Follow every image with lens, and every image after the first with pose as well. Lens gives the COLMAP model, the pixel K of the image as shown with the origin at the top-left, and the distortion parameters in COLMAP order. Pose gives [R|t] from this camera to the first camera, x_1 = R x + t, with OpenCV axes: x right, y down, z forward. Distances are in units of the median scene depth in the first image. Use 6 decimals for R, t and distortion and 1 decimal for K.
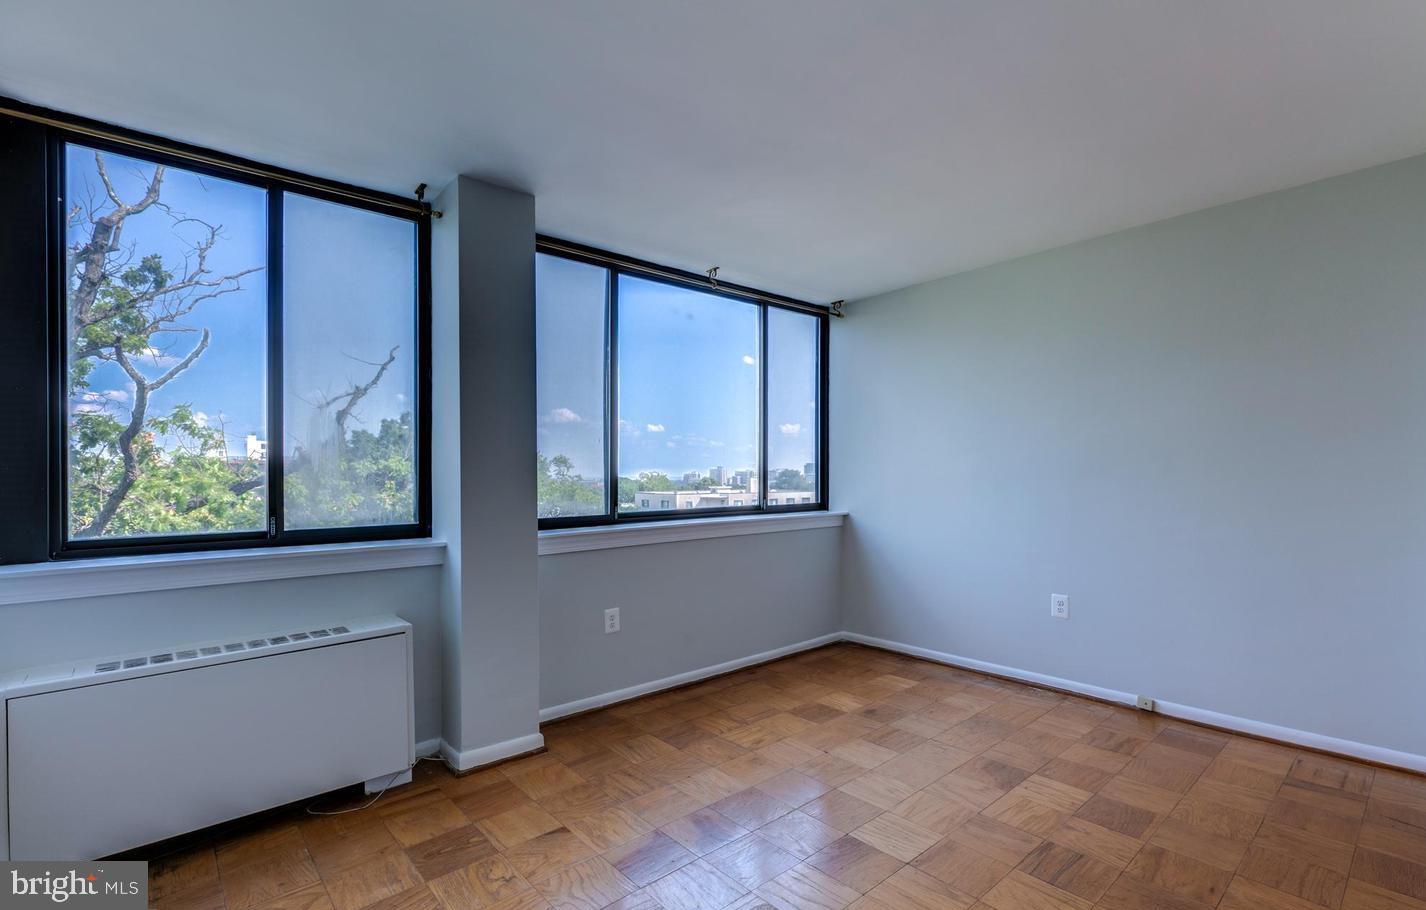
lens RADIAL K [[652.4, 0, 712.0], [0, 652.4, 474.3], [0, 0, 1]] dist [-0.001074, -0.000216]
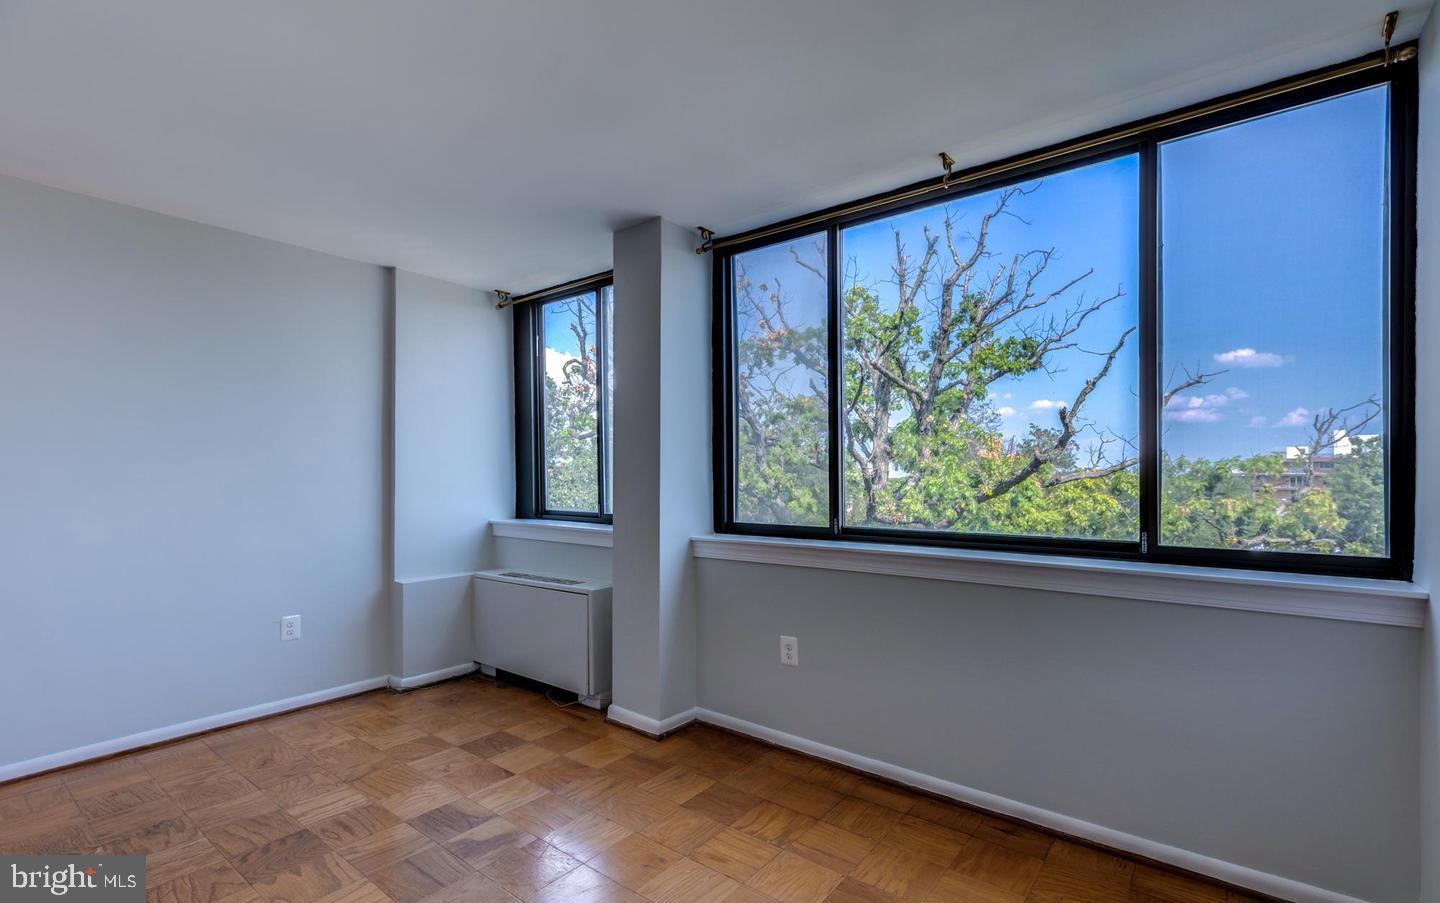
lens RADIAL K [[648.7, 0, 725.4], [0, 648.7, 473.3], [0, 0, 1]] dist [0.001299, 0.000324]
pose [[0.187300, 0.003042, -0.982298, 0.712781], [-0.002760, 0.999993, 0.002571, -0.010371], [0.982299, 0.002229, 0.187307, 0.814589]]
